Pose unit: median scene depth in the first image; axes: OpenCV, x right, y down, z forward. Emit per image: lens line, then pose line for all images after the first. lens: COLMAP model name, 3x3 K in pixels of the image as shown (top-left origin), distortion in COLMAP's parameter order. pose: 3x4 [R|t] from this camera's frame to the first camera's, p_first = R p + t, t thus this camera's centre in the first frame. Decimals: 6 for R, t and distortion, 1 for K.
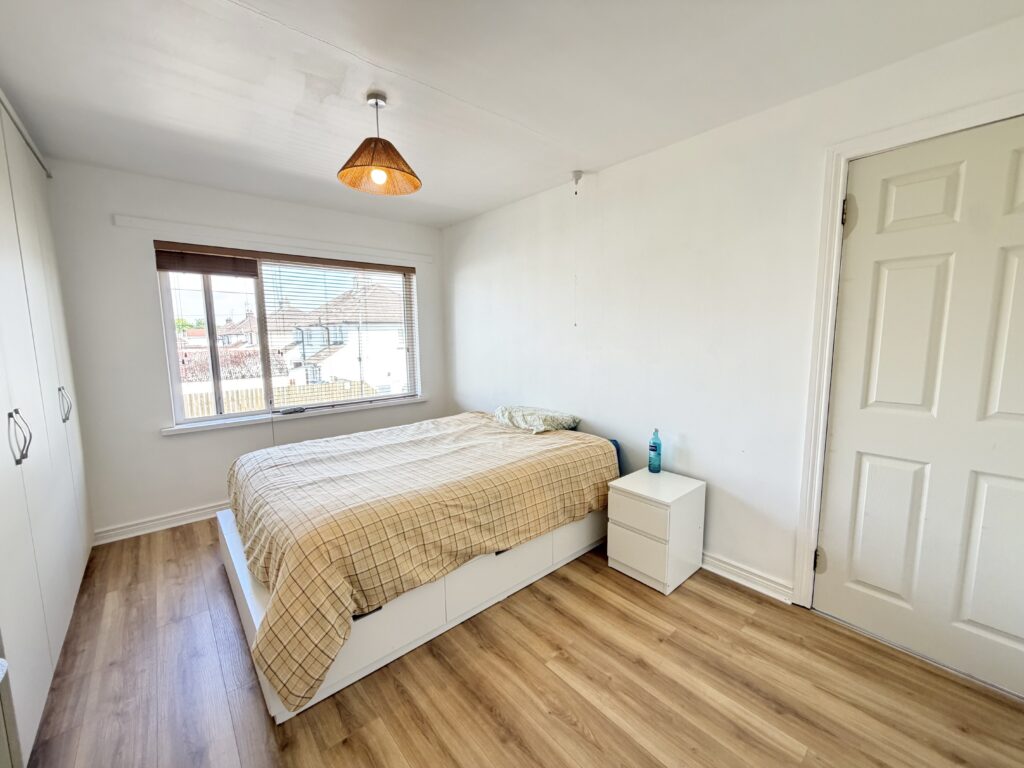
lens RADIAL K [[410.1, 0, 511.7], [0, 410.1, 381.1], [0, 0, 1]] dist [0.001700, 0.000494]
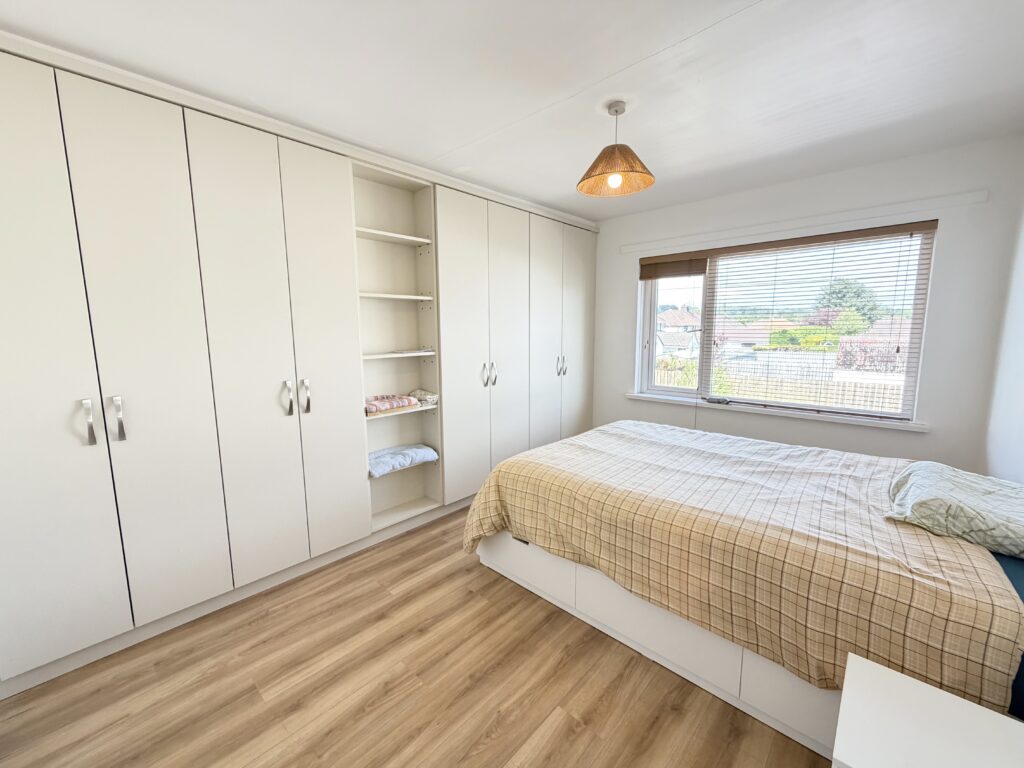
lens RADIAL K [[410.1, 0, 511.7], [0, 410.1, 387.2], [0, 0, 1]] dist [0.001700, 0.000494]
pose [[0.100688, 0.151745, -0.983278, 0.673434], [-0.106827, 0.984236, 0.140954, -0.082639], [0.989166, 0.090848, 0.115311, 0.589850]]
